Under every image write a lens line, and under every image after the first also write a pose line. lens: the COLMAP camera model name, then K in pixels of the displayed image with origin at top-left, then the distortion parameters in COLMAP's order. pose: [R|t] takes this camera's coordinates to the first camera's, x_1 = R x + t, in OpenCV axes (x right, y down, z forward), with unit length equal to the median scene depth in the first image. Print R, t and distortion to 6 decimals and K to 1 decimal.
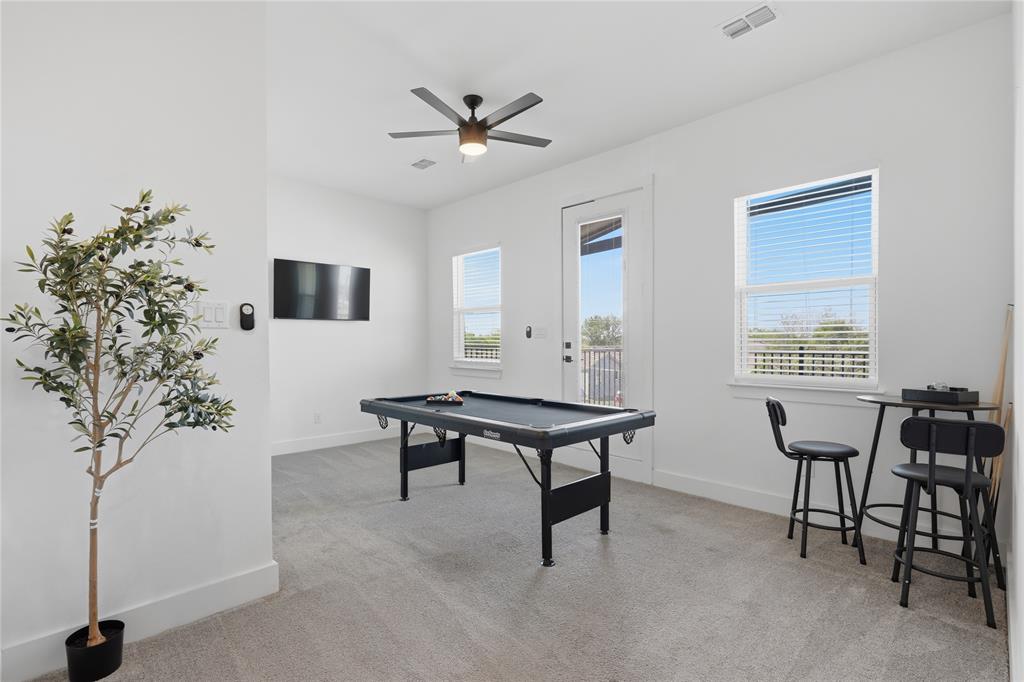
lens RADIAL K [[472.8, 0, 512.1], [0, 472.8, 343.7], [0, 0, 1]] dist [0.000857, 0.000757]
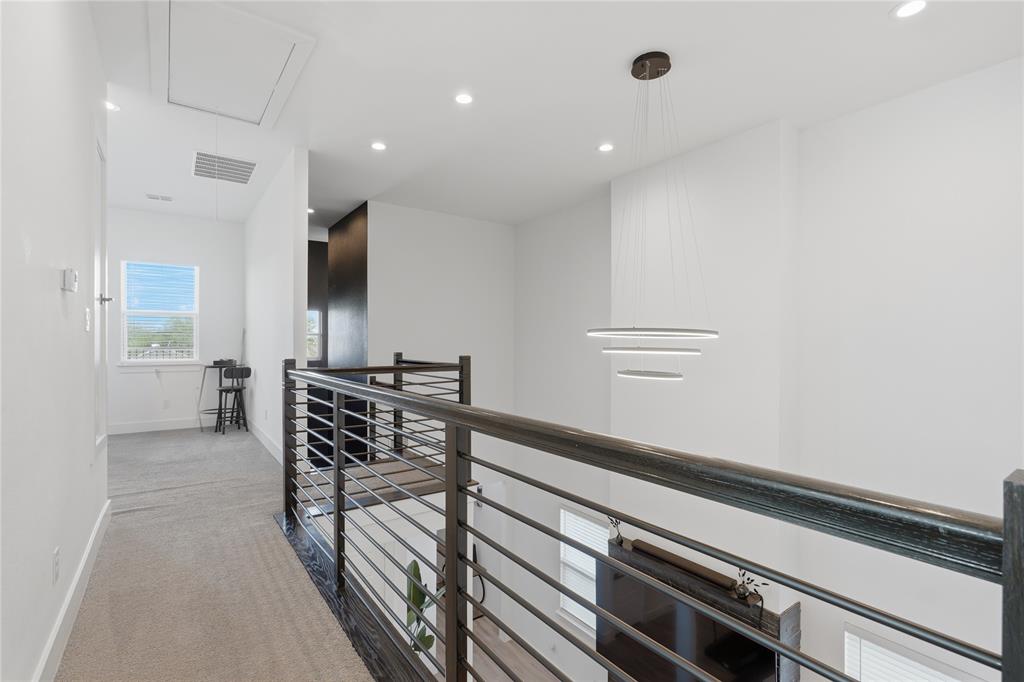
lens RADIAL K [[472.8, 0, 512.1], [0, 472.8, 343.7], [0, 0, 1]] dist [0.000857, 0.000757]
pose [[0.135921, 0.006657, 0.990697, -1.125934], [-0.003511, 0.999974, -0.006238, 0.009263], [-0.990714, -0.002631, 0.135940, -0.718693]]
